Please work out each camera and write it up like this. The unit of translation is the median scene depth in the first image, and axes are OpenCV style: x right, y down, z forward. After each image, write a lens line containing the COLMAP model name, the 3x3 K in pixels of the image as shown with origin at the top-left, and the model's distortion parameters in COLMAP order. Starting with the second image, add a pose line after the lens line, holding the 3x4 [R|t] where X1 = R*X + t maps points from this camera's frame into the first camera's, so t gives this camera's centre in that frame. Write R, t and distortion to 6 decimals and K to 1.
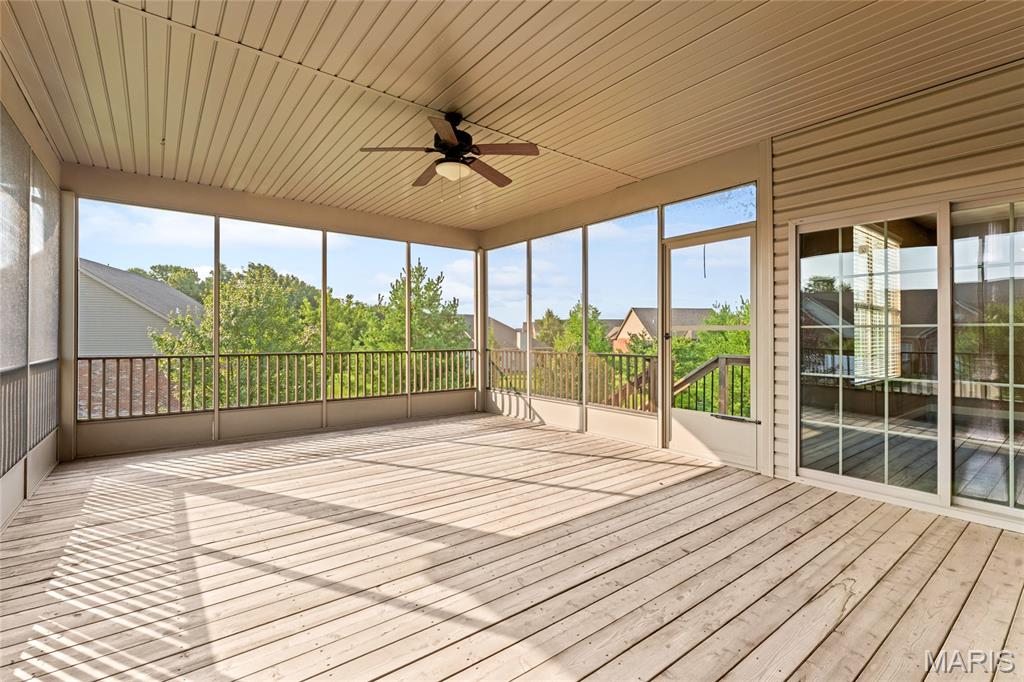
lens RADIAL K [[465.8, 0, 512.0], [0, 465.8, 341.0], [0, 0, 1]] dist [0.002087, 0.000295]
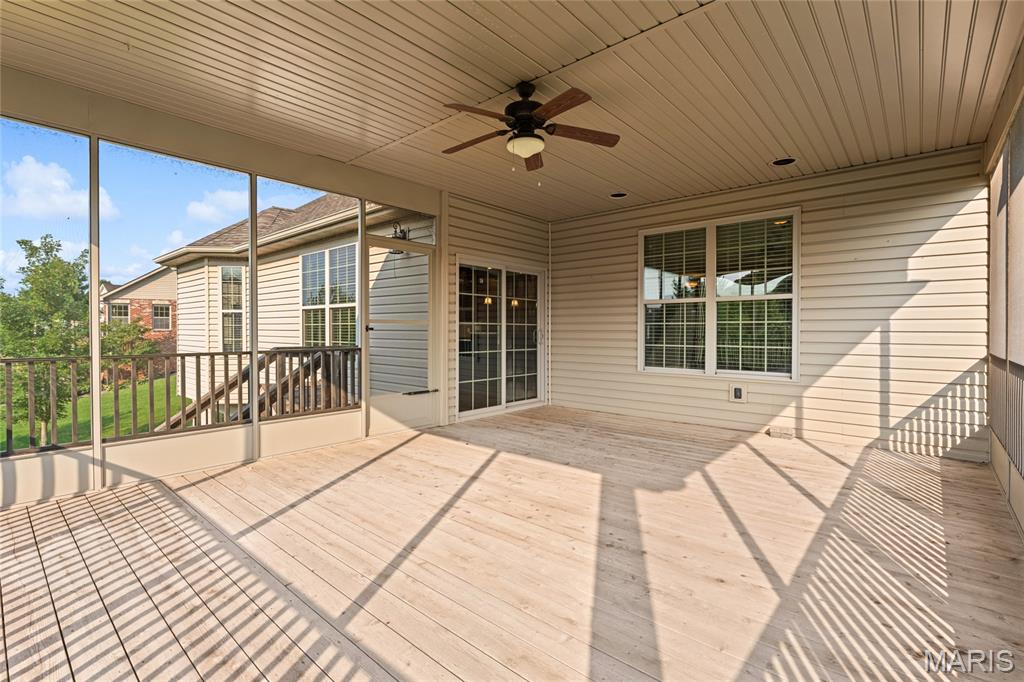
lens RADIAL K [[474.0, 0, 512.0], [0, 474.0, 341.0], [0, 0, 1]] dist [-0.001698, -0.000347]
pose [[-0.178675, -0.022818, 0.983644, -0.719821], [0.013127, 0.999587, 0.025572, -0.004575], [-0.983821, 0.017481, -0.178301, 0.824174]]
